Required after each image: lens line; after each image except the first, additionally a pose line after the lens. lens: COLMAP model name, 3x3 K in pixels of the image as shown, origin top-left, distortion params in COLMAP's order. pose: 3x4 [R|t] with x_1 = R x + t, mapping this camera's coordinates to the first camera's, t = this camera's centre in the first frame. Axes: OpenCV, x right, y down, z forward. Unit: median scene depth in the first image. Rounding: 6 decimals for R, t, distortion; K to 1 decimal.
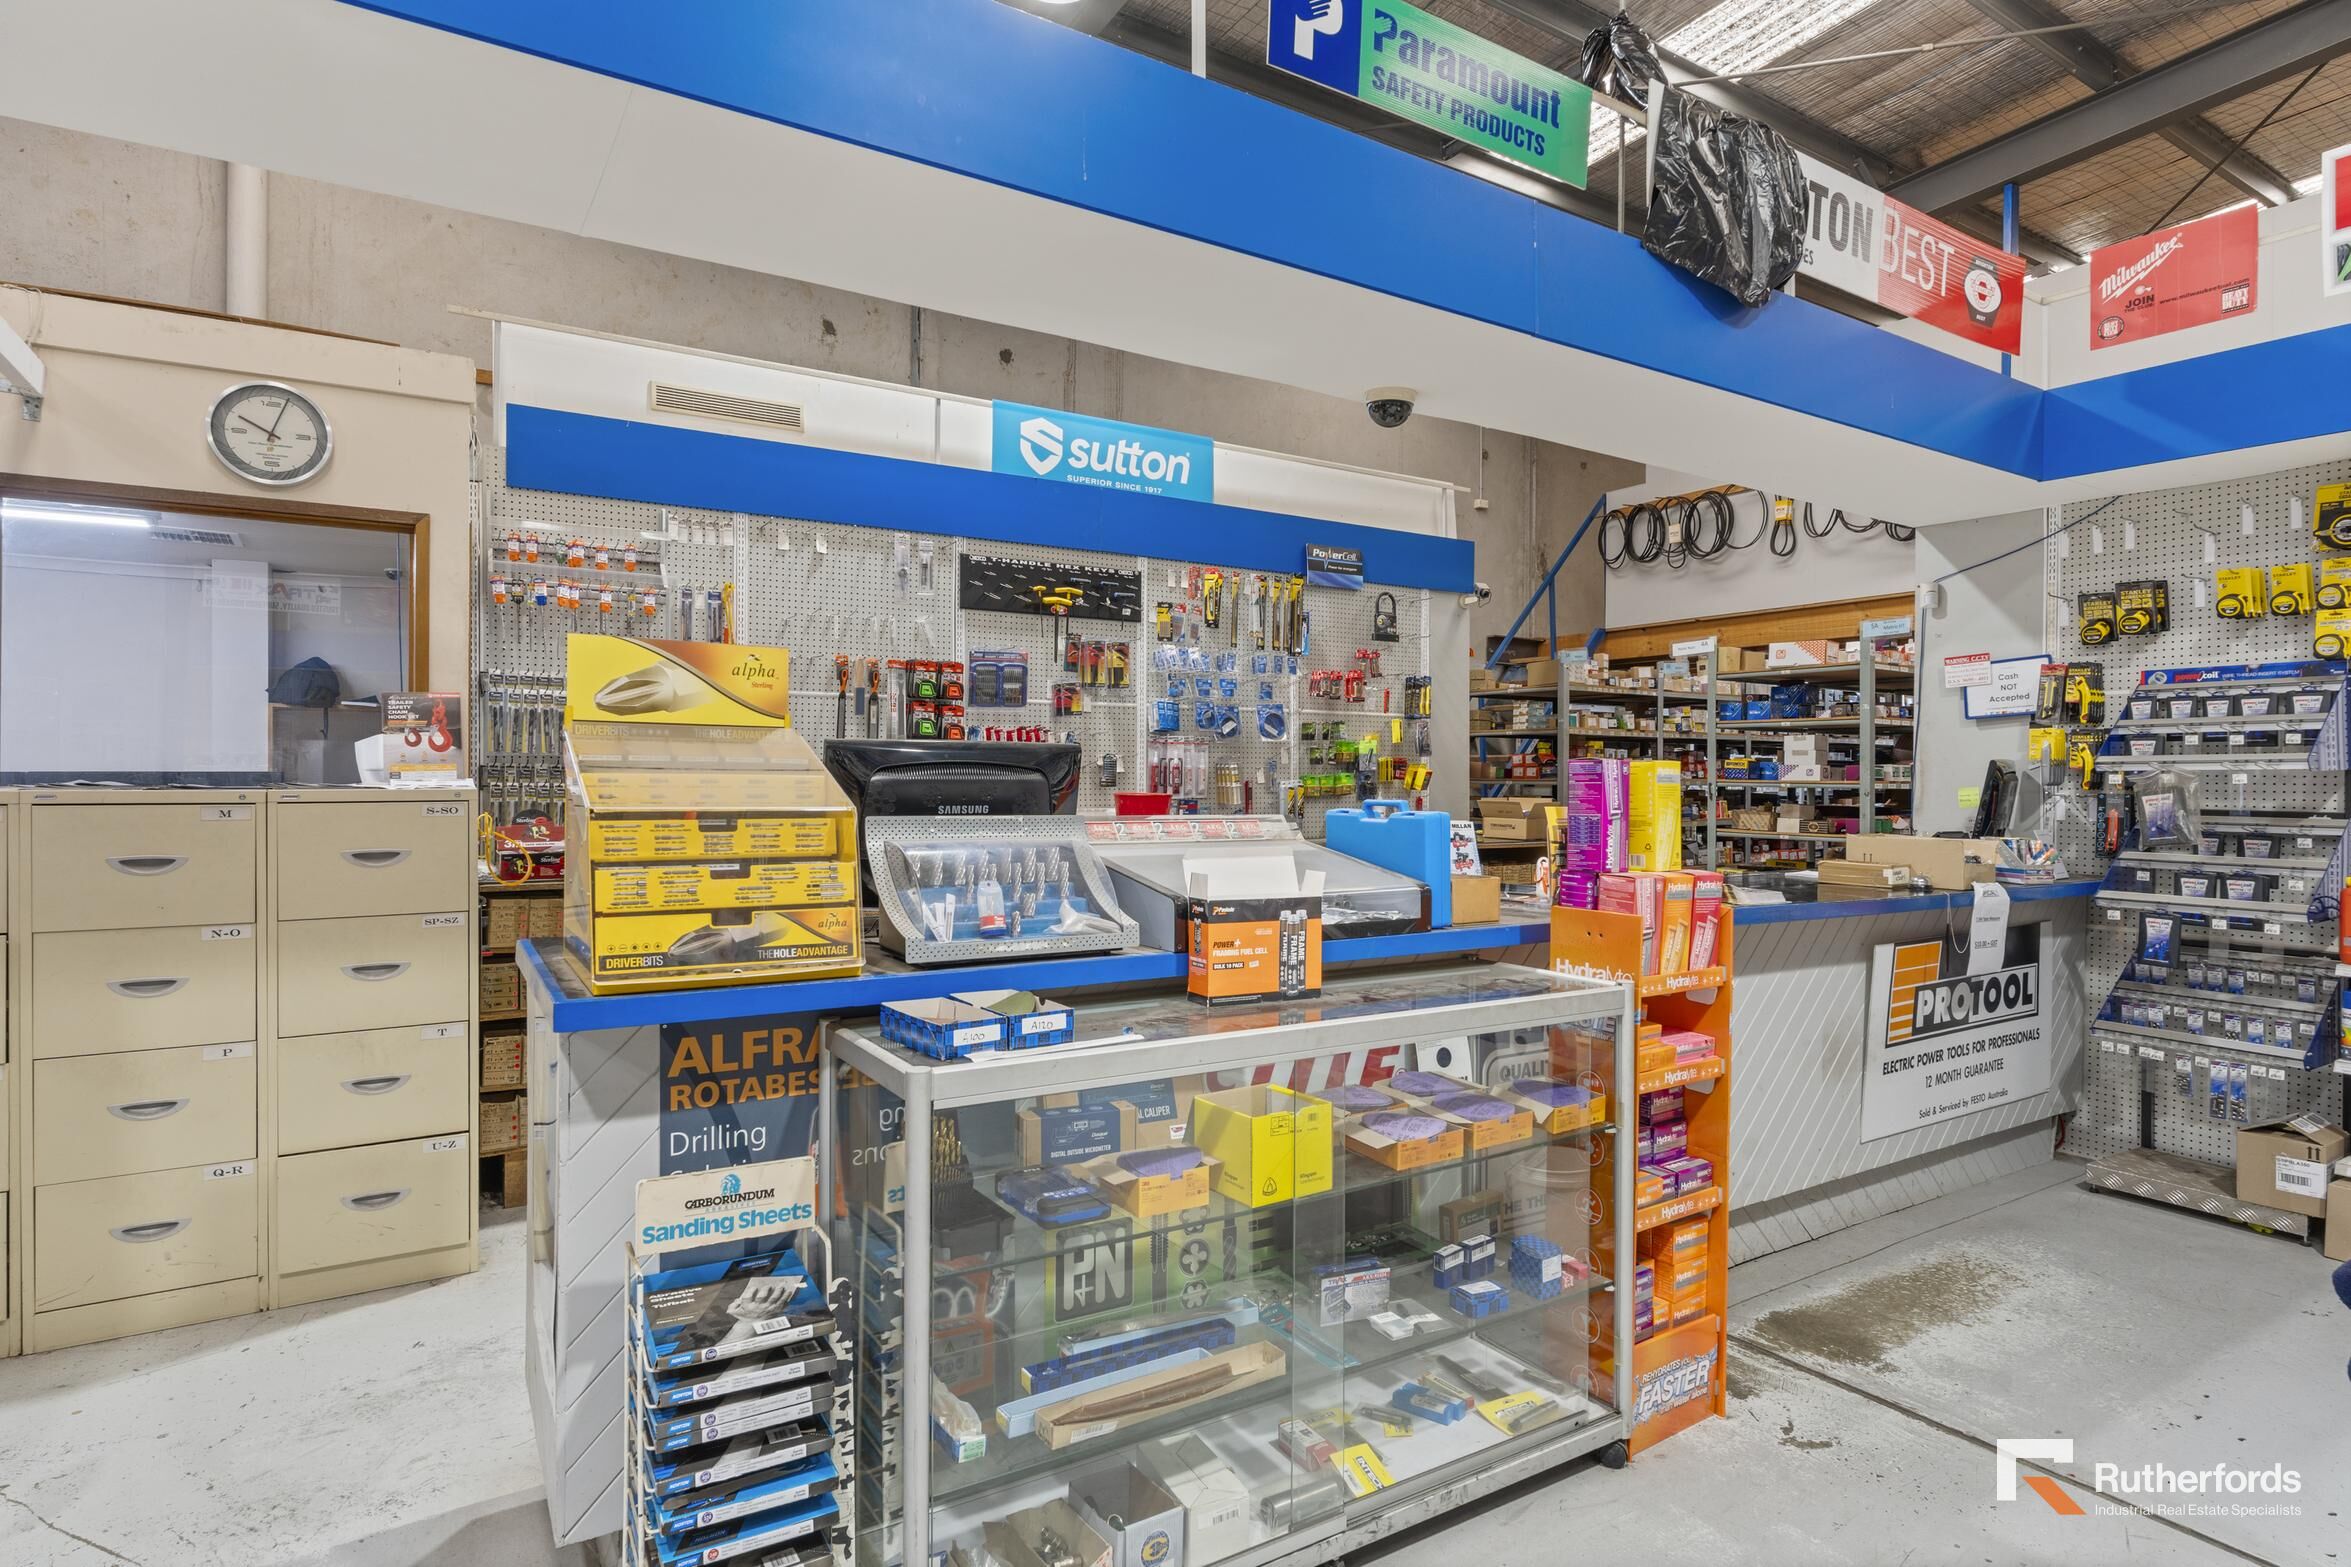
lens RADIAL K [[1231.3, 0, 1181.7], [0, 1231.3, 782.8], [0, 0, 1]] dist [-0.002675, 0.000446]
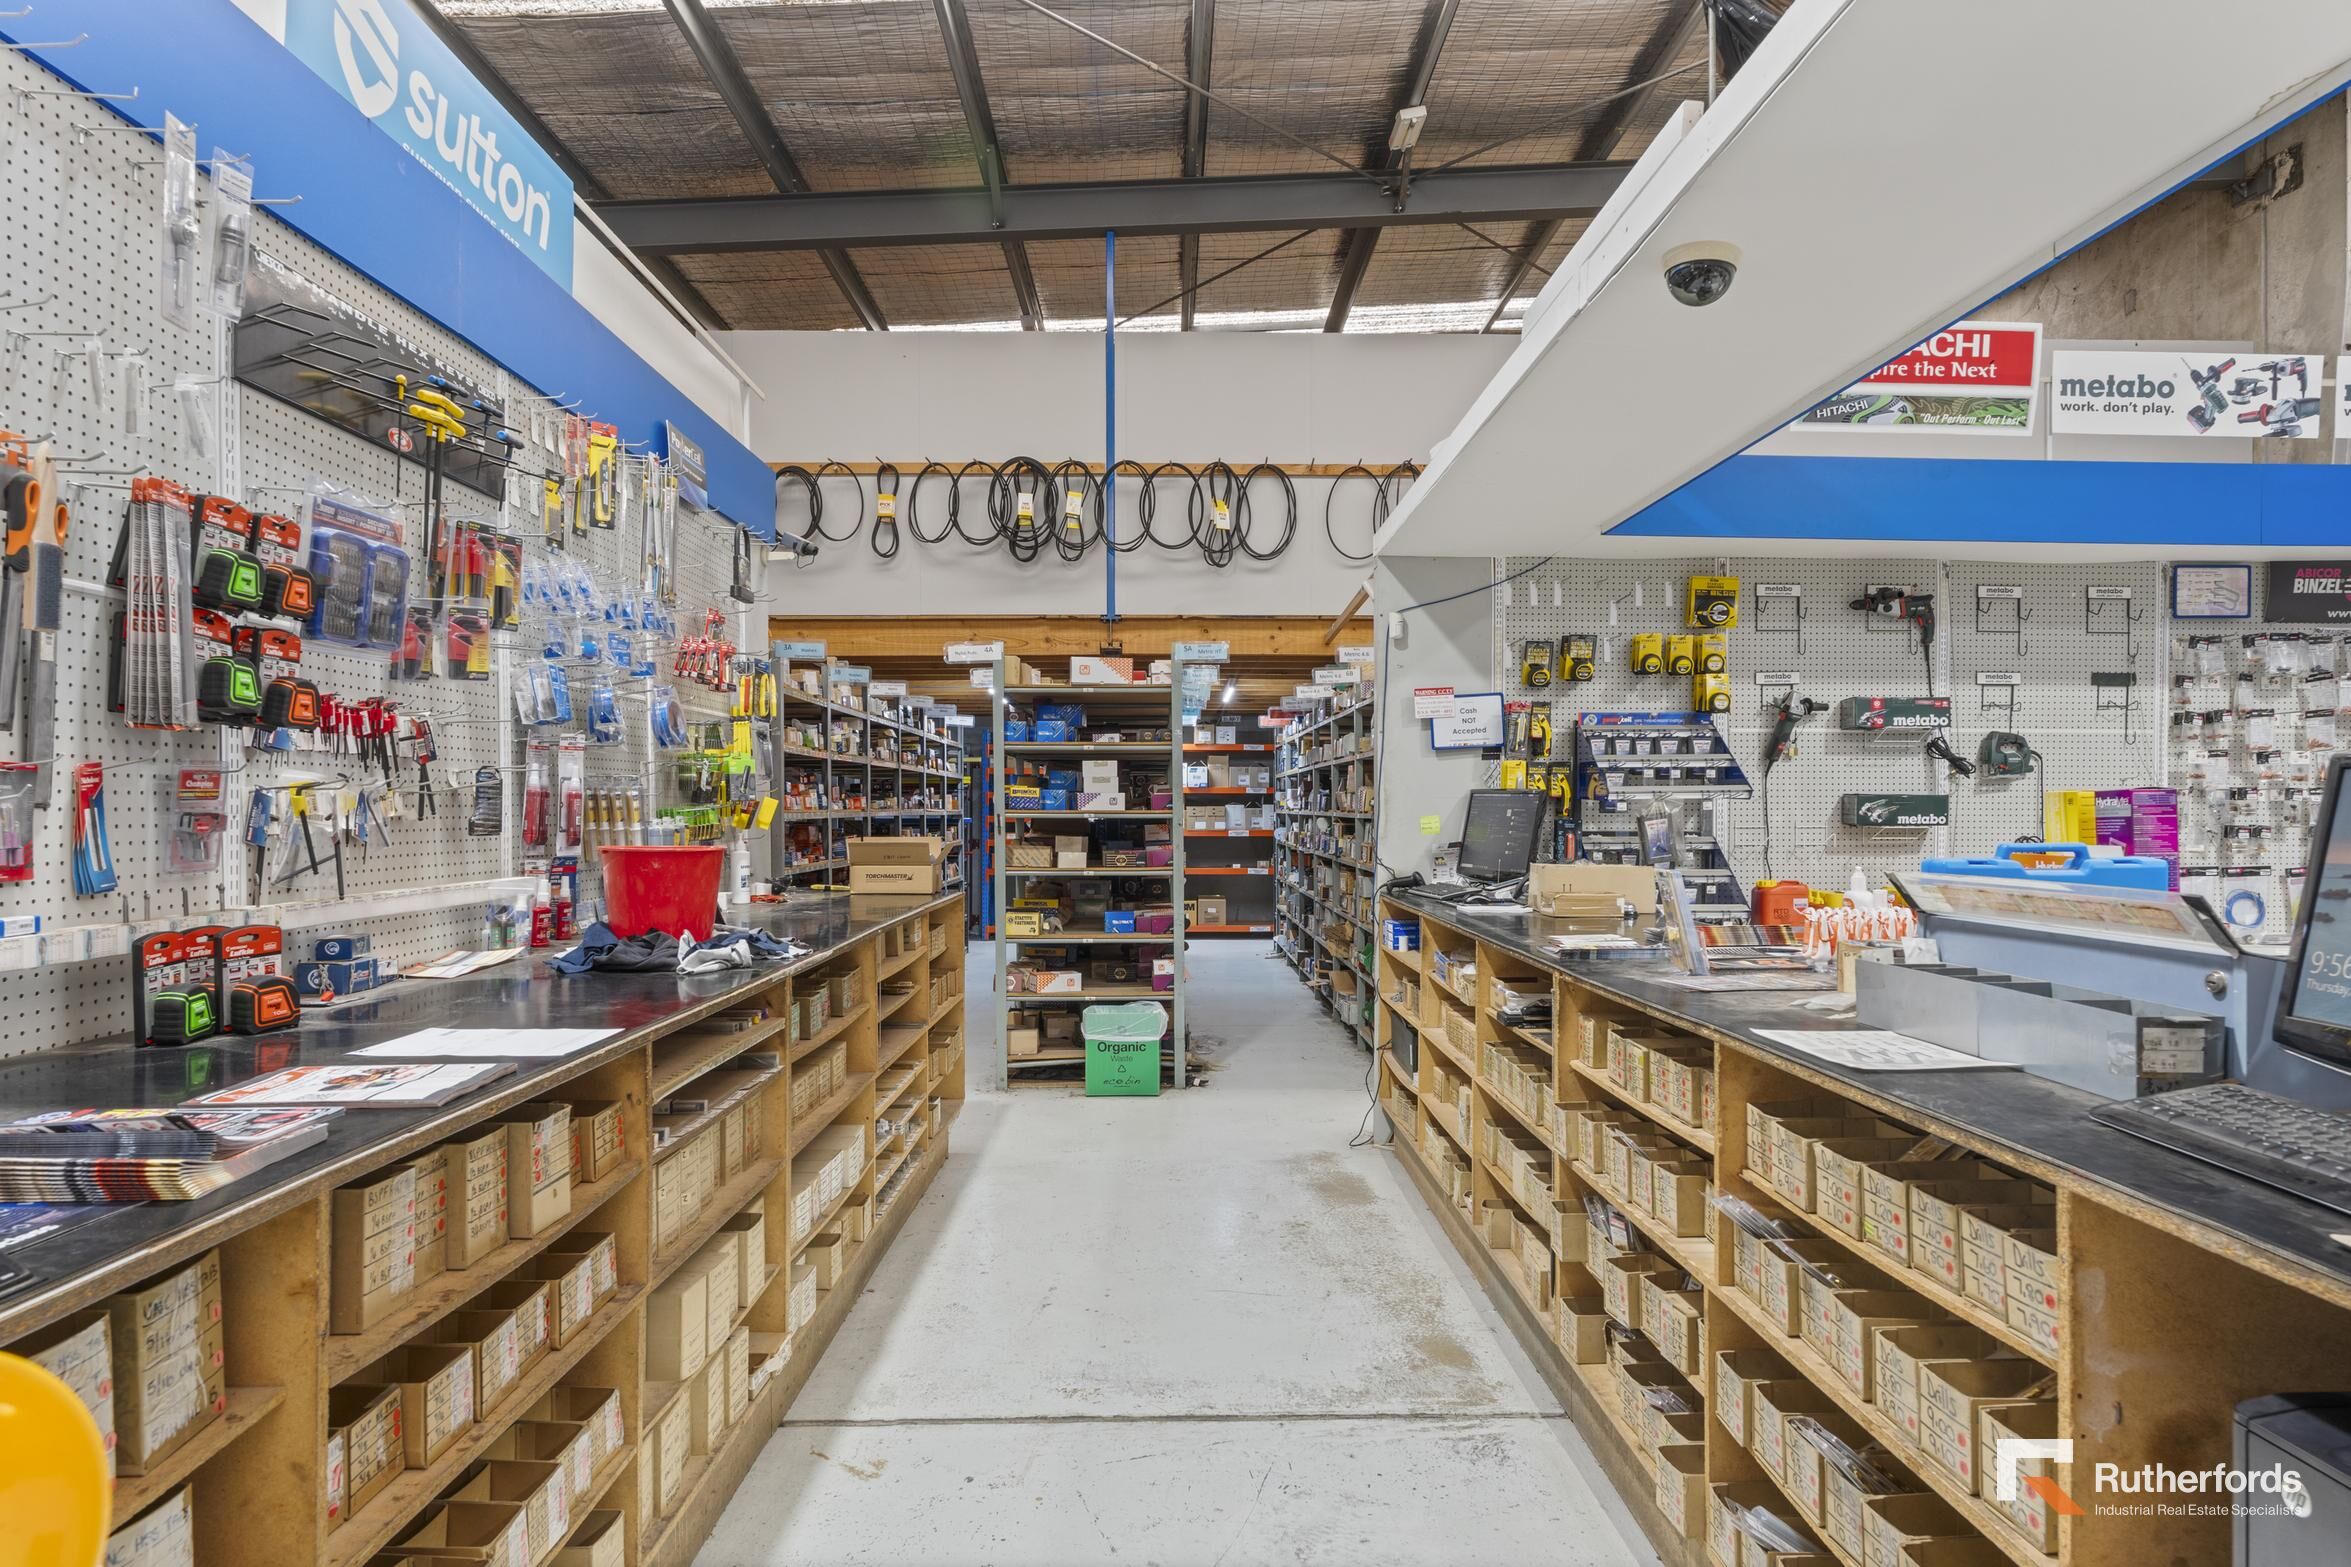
lens RADIAL K [[1339.9, 0, 1189.7], [0, 1339.9, 808.4], [0, 0, 1]] dist [-0.001590, -0.000651]
pose [[0.510483, -0.006879, 0.859860, -0.425779], [0.009525, 0.999952, 0.002345, -0.006688], [-0.859835, 0.006993, 0.510524, 0.587830]]
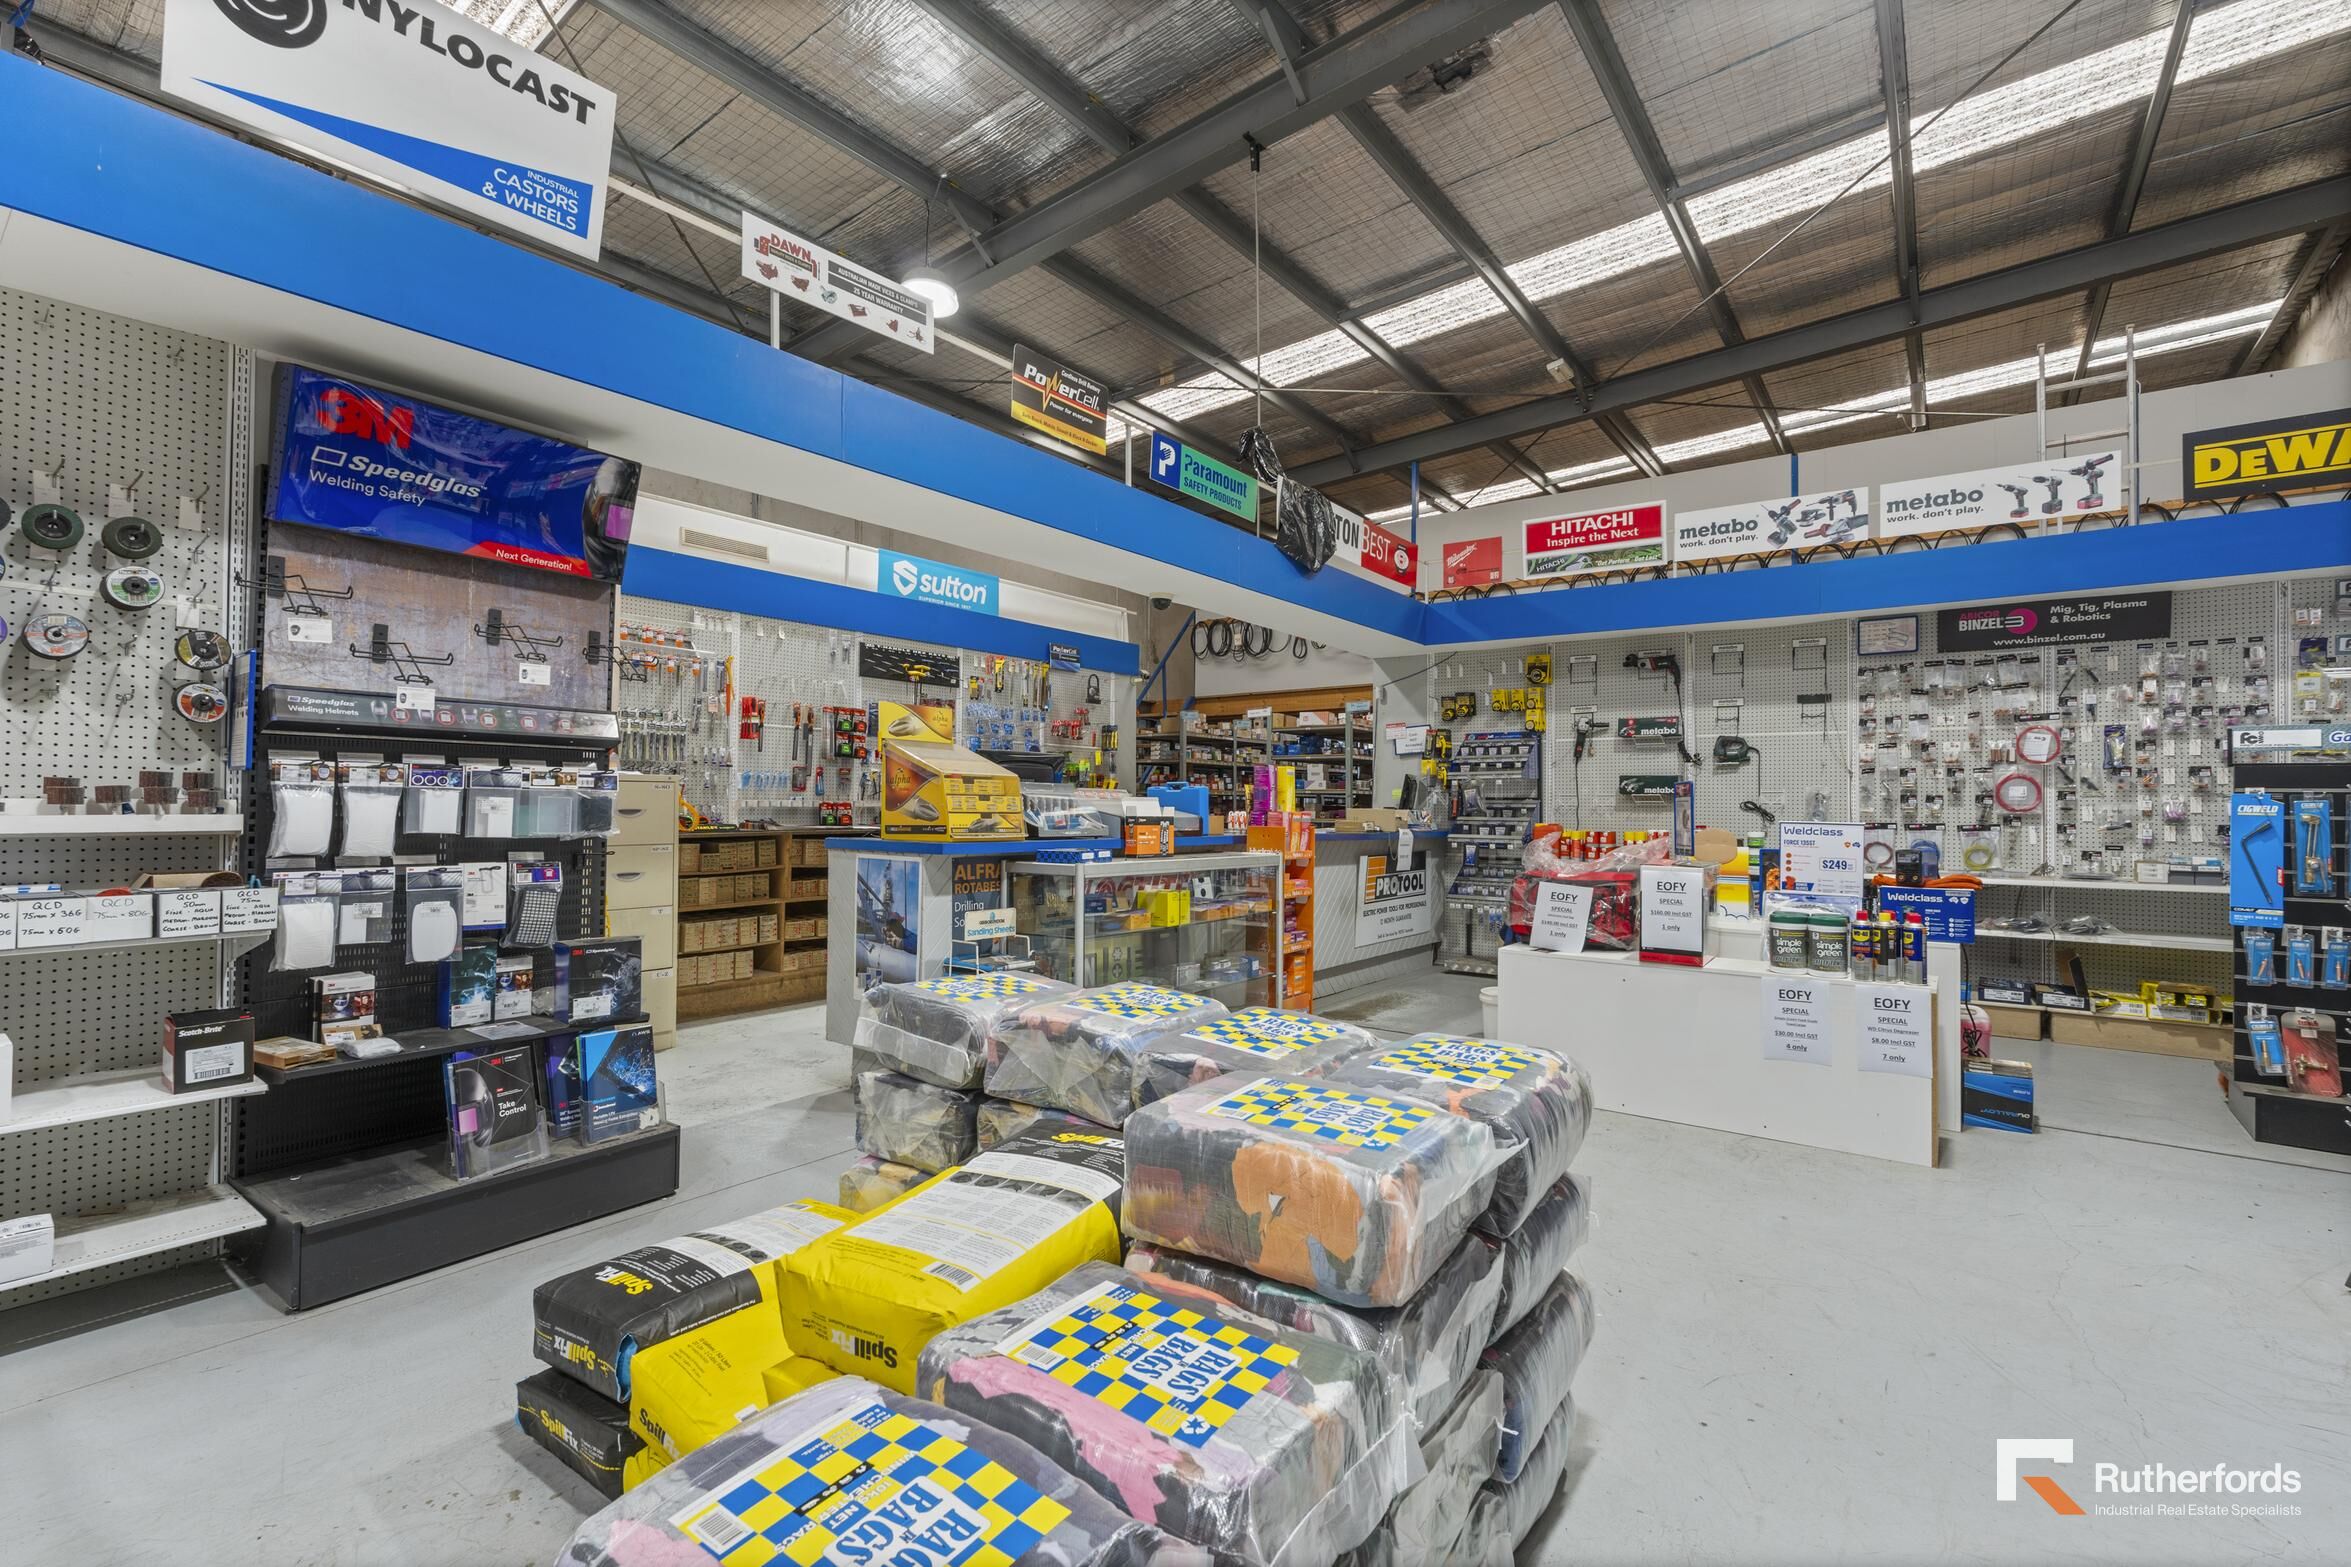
lens RADIAL K [[1024.8, 0, 1175.6], [0, 1024.8, 789.0], [0, 0, 1]] dist [-0.006531, 0.000604]
pose [[0.936693, 0.007210, 0.350079, -0.287006], [-0.000477, 0.999813, -0.019315, 0.036335], [-0.350153, 0.017925, 0.936521, -0.444989]]
